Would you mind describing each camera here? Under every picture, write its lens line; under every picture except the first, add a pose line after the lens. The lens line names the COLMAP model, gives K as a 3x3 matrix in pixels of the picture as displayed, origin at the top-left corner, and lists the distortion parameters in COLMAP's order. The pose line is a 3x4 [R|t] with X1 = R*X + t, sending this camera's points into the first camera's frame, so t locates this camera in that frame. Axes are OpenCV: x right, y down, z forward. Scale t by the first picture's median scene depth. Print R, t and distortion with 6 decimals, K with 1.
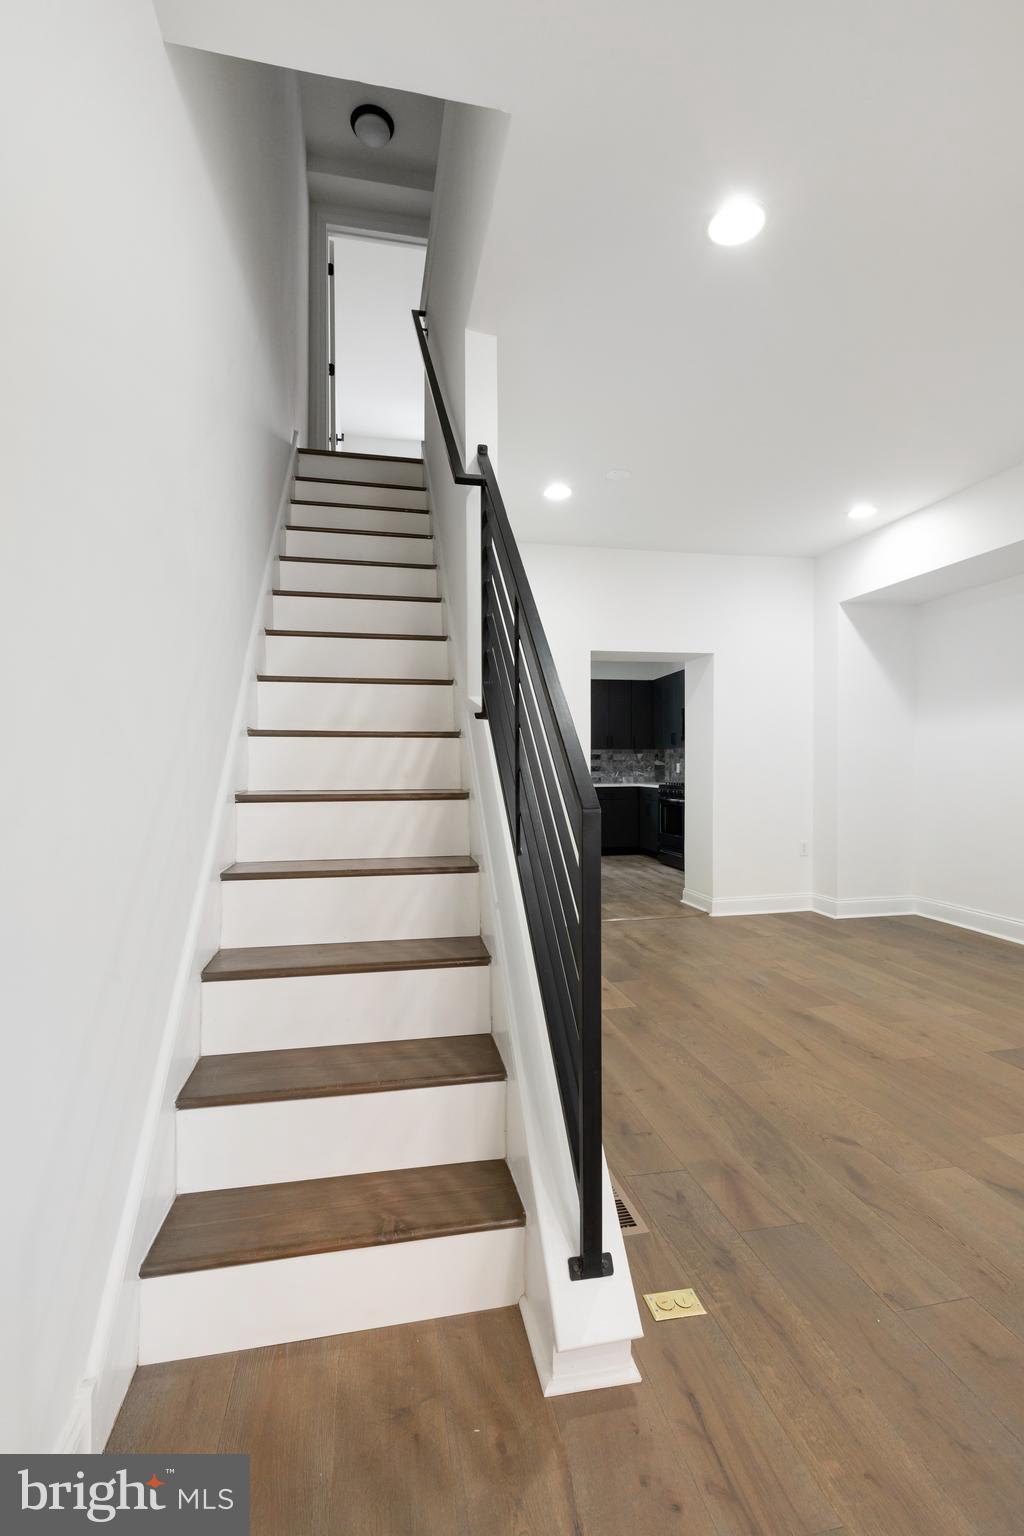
lens RADIAL K [[694.2, 0, 514.6], [0, 694.2, 772.2], [0, 0, 1]] dist [0.001094, -0.000410]
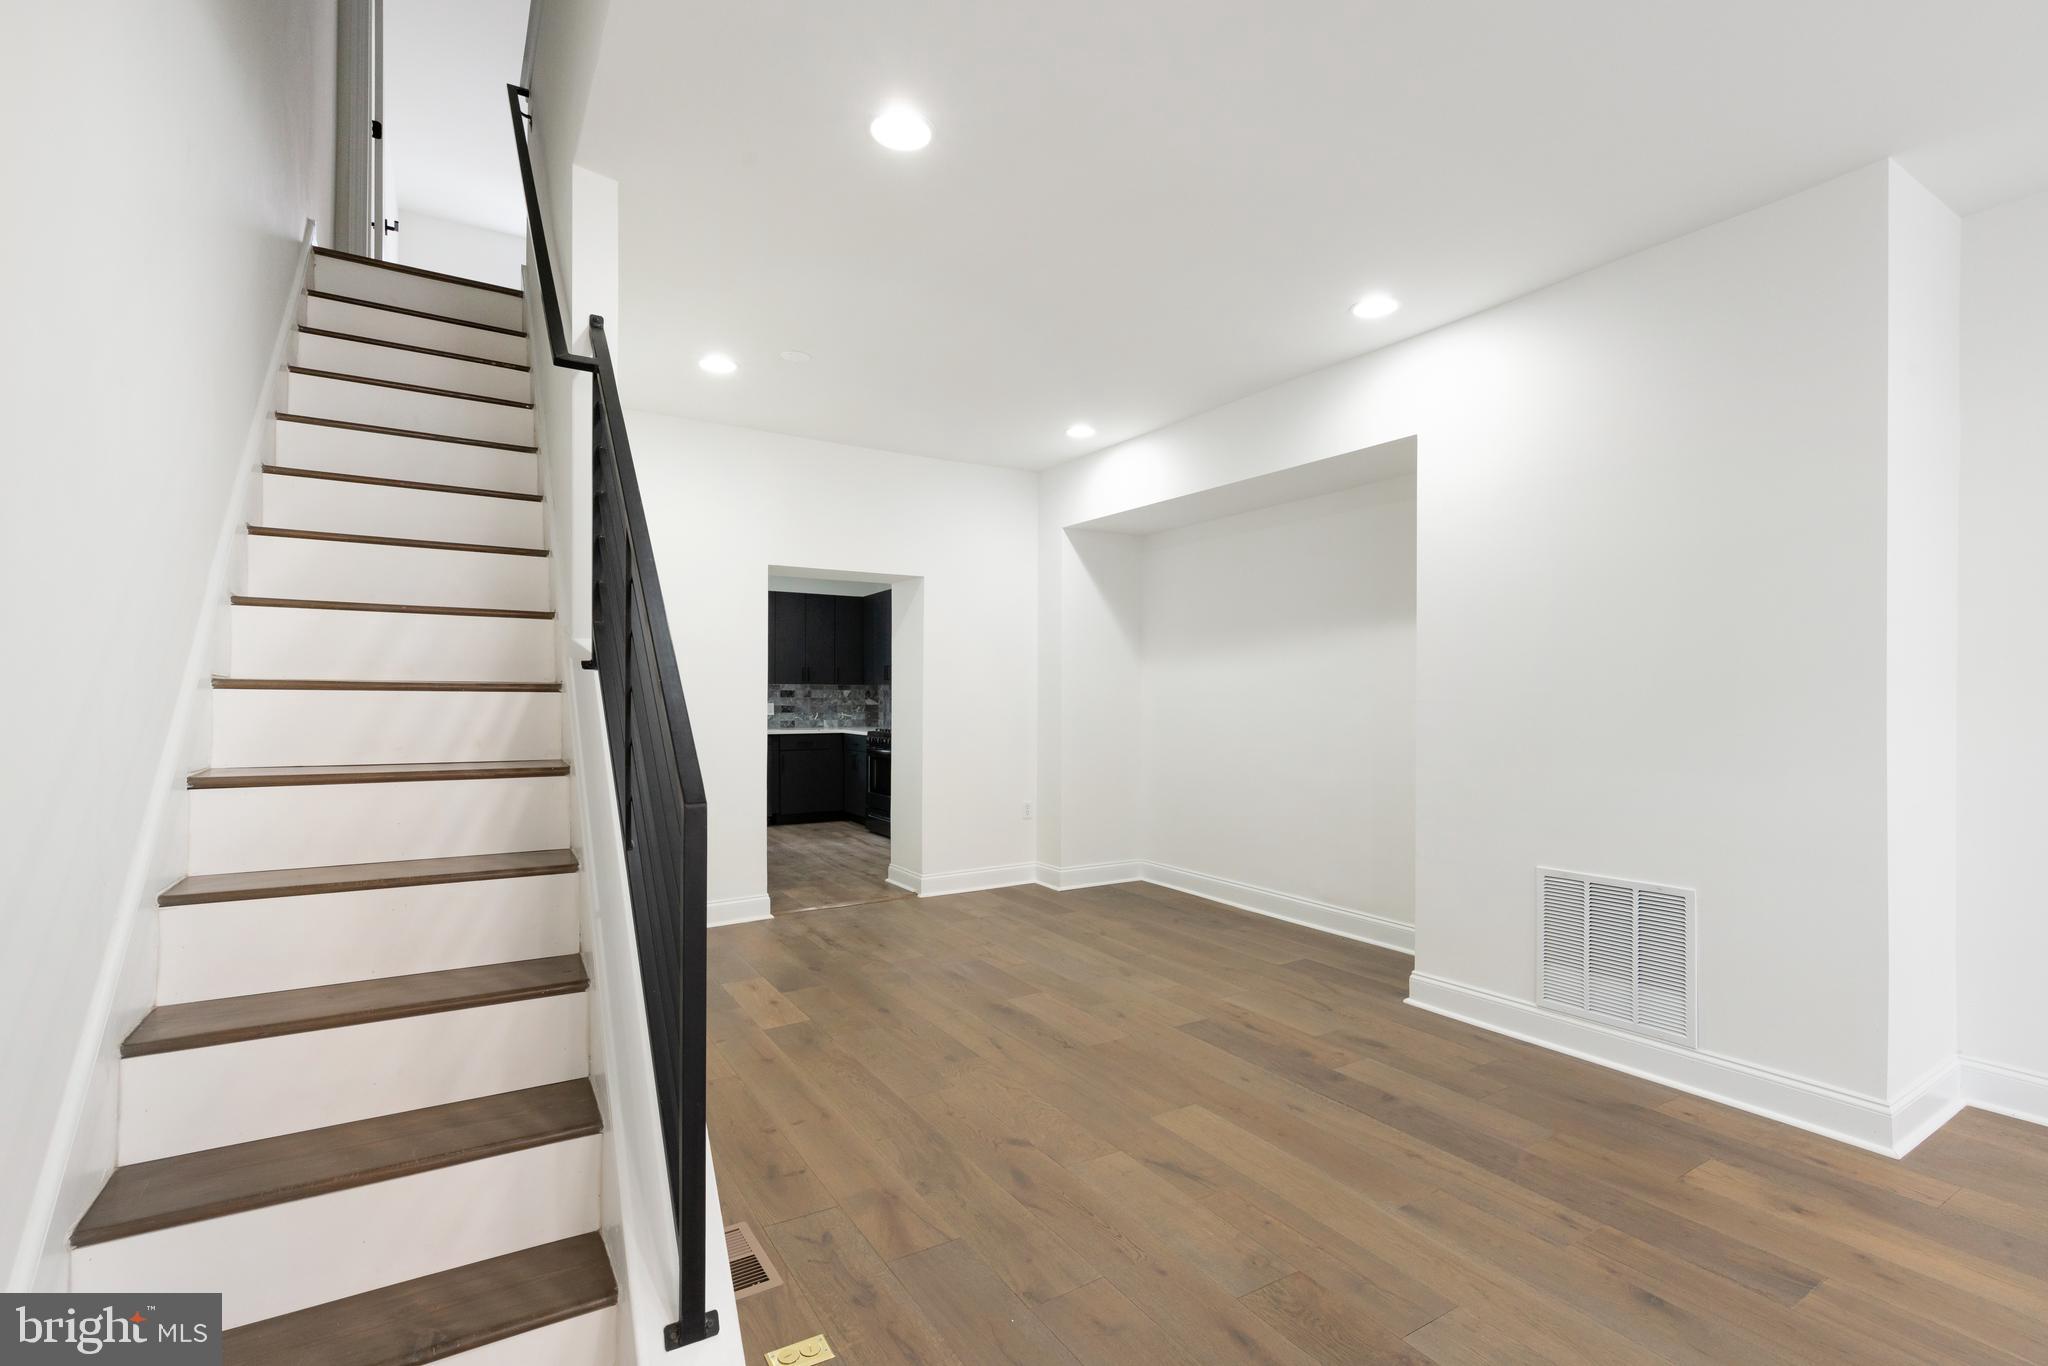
lens RADIAL K [[919.2, 0, 1026.7], [0, 919.2, 695.0], [0, 0, 1]] dist [0.002664, -0.000315]
pose [[0.937792, 0.009328, 0.347072, 0.044873], [-0.005490, 0.999912, -0.012041, -0.033174], [-0.347154, 0.009386, 0.937761, -0.108744]]
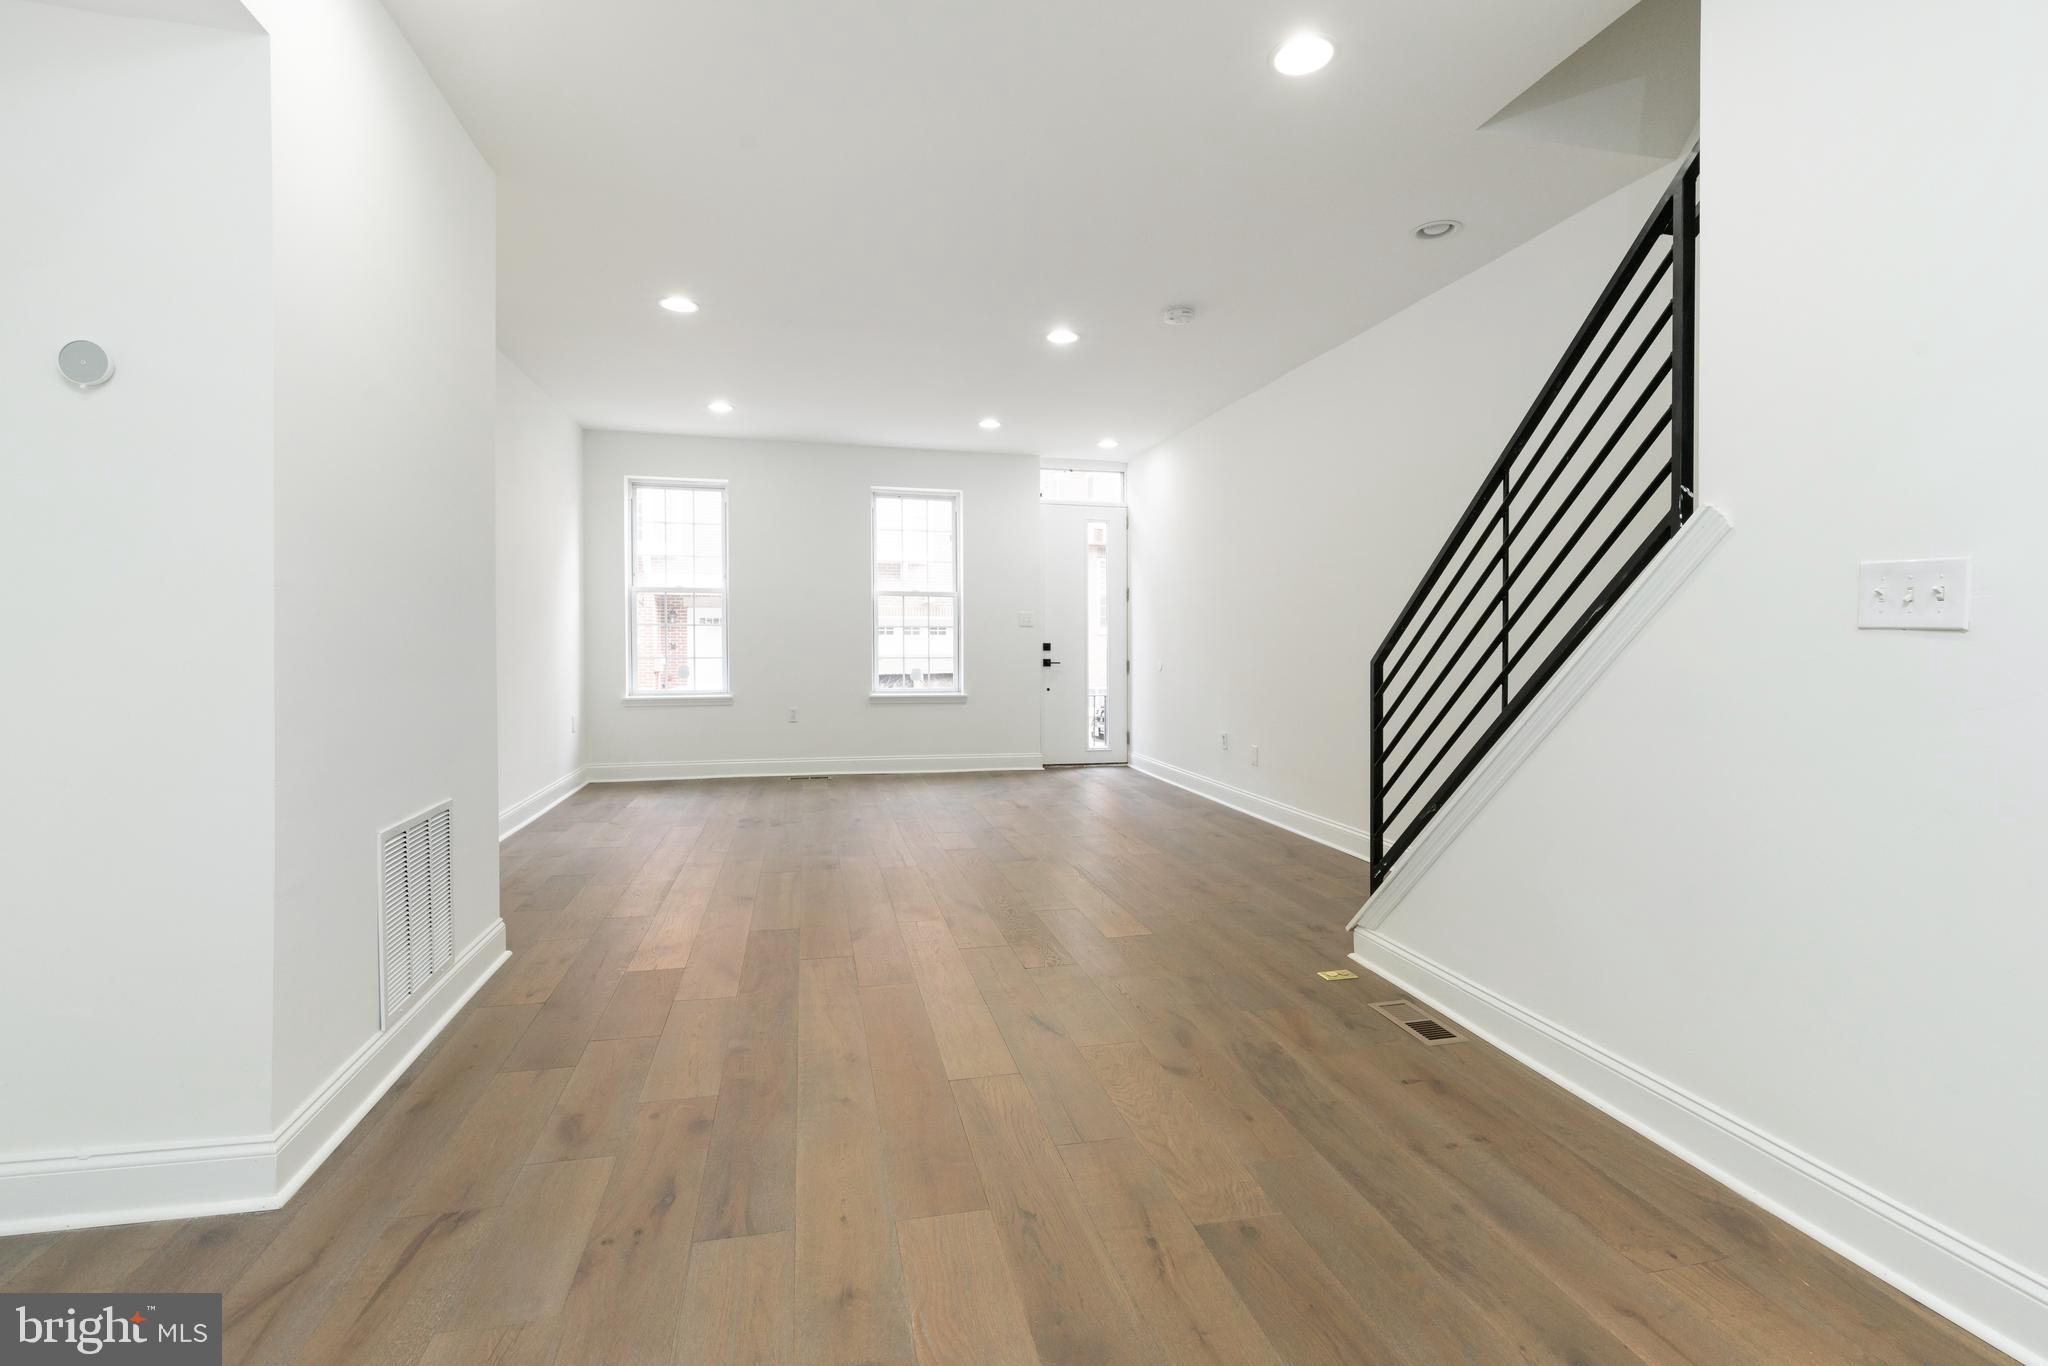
lens RADIAL K [[943.3, 0, 1024.0], [0, 943.3, 683.0], [0, 0, 1]] dist [0.014393, -0.000044]
pose [[-0.999577, -0.001691, -0.029019, 0.524790], [-0.003343, 0.998370, 0.056969, -0.011866], [0.028876, 0.057042, -0.997954, 1.605193]]
